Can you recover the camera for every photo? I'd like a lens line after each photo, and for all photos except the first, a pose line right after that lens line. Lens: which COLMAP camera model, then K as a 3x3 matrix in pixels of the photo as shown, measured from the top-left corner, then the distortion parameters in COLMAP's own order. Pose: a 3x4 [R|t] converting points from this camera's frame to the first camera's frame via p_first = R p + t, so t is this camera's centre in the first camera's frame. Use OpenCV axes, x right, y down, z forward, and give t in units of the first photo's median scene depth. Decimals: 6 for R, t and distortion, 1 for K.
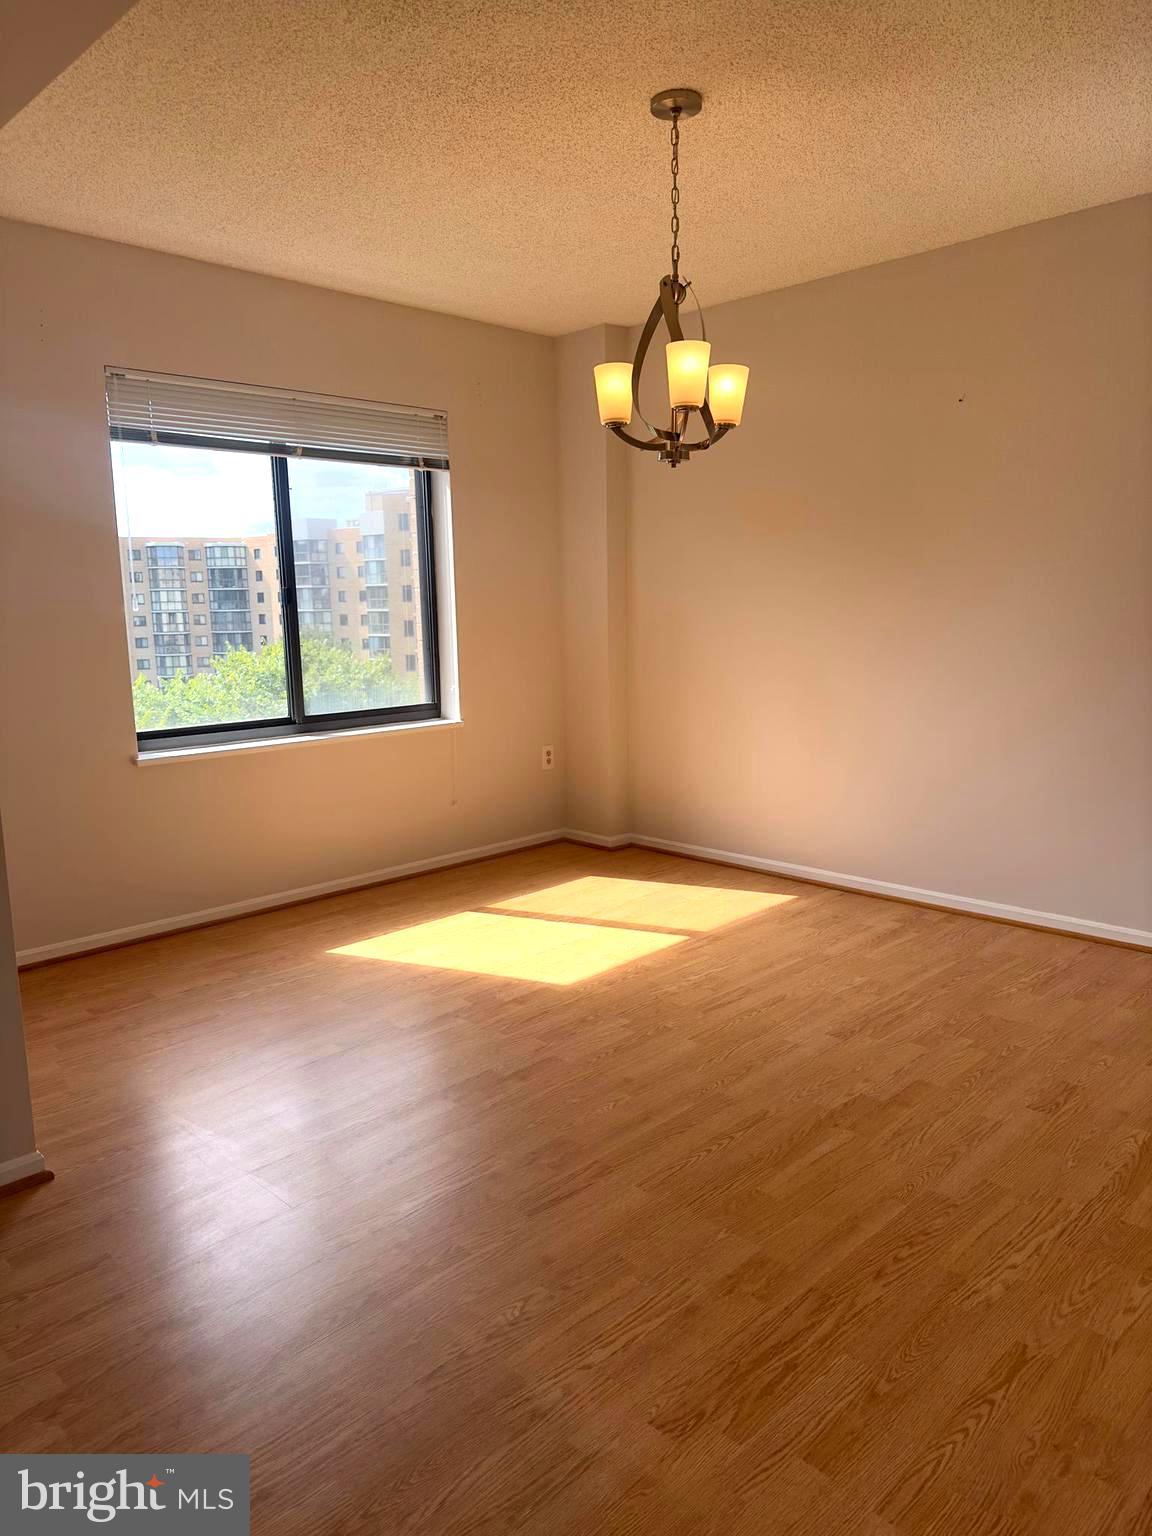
lens RADIAL K [[1072.5, 0, 567.9], [0, 1072.5, 775.9], [0, 0, 1]] dist [0.167845, -0.312157]
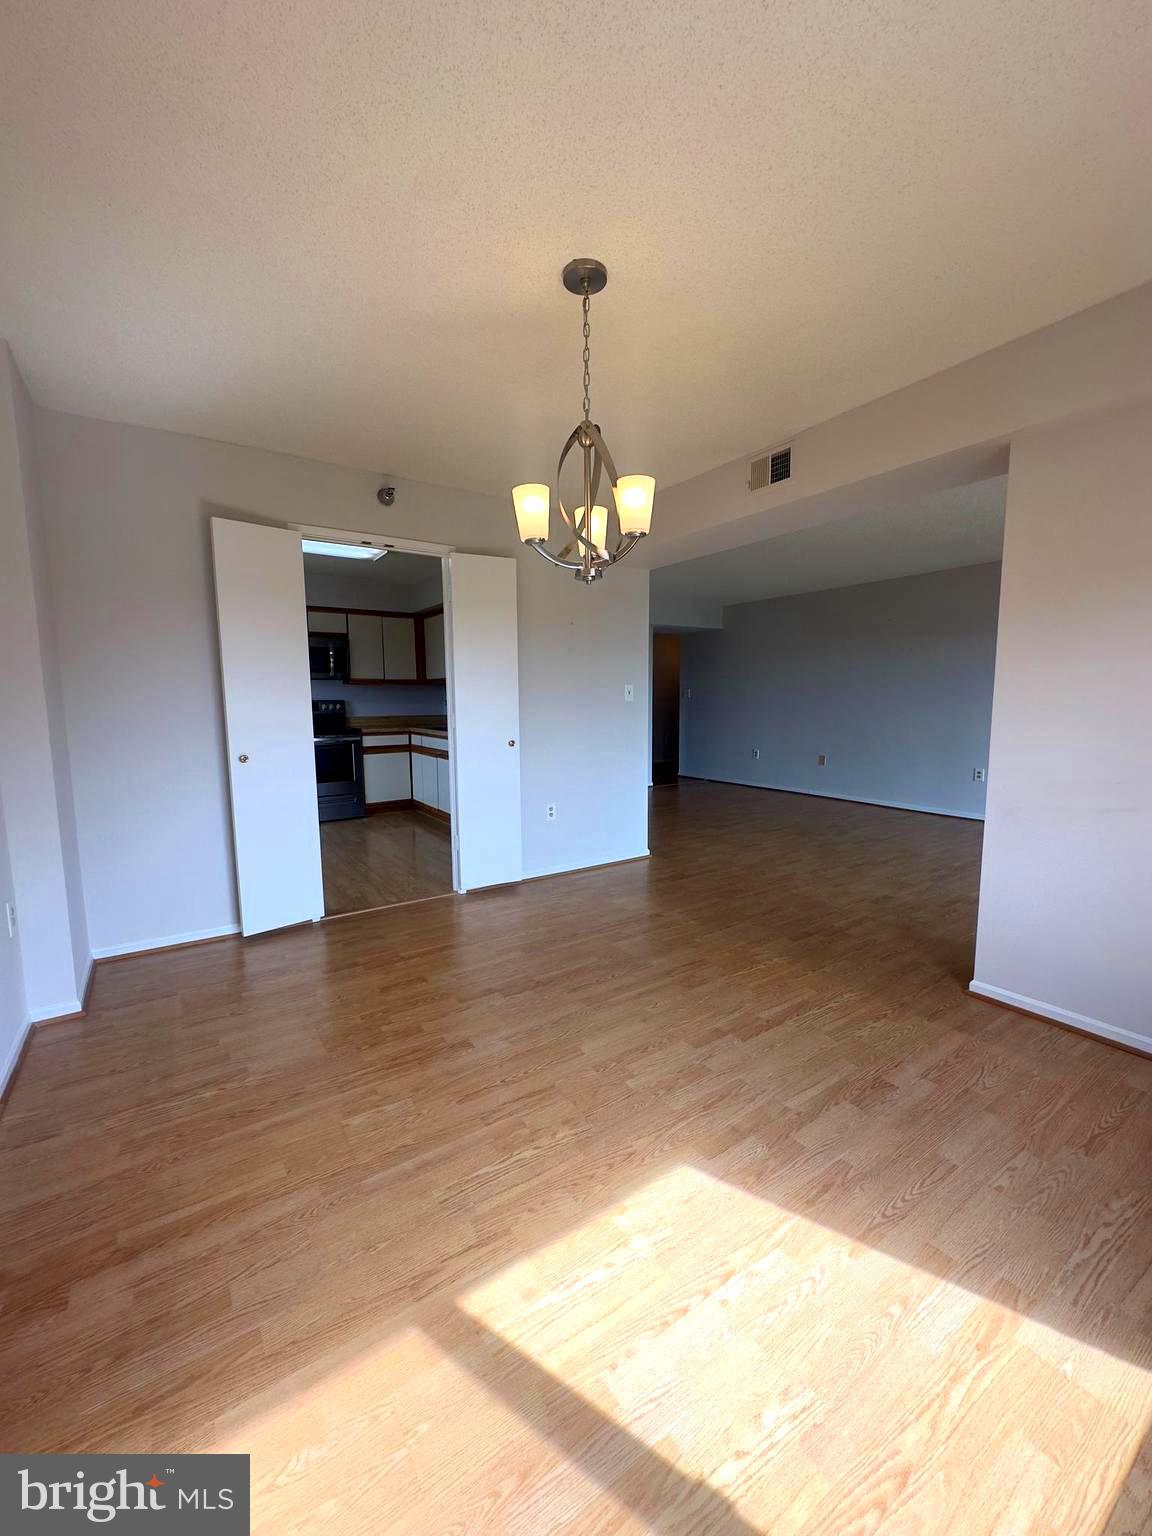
lens RADIAL K [[610.4, 0, 576.7], [0, 610.4, 767.5], [0, 0, 1]] dist [-0.006380, 0.000064]
pose [[-0.982595, 0.003990, 0.185720, -0.008500], [0.055166, 0.960934, 0.271223, -0.232796], [-0.177383, 0.276748, -0.944429, 1.425538]]
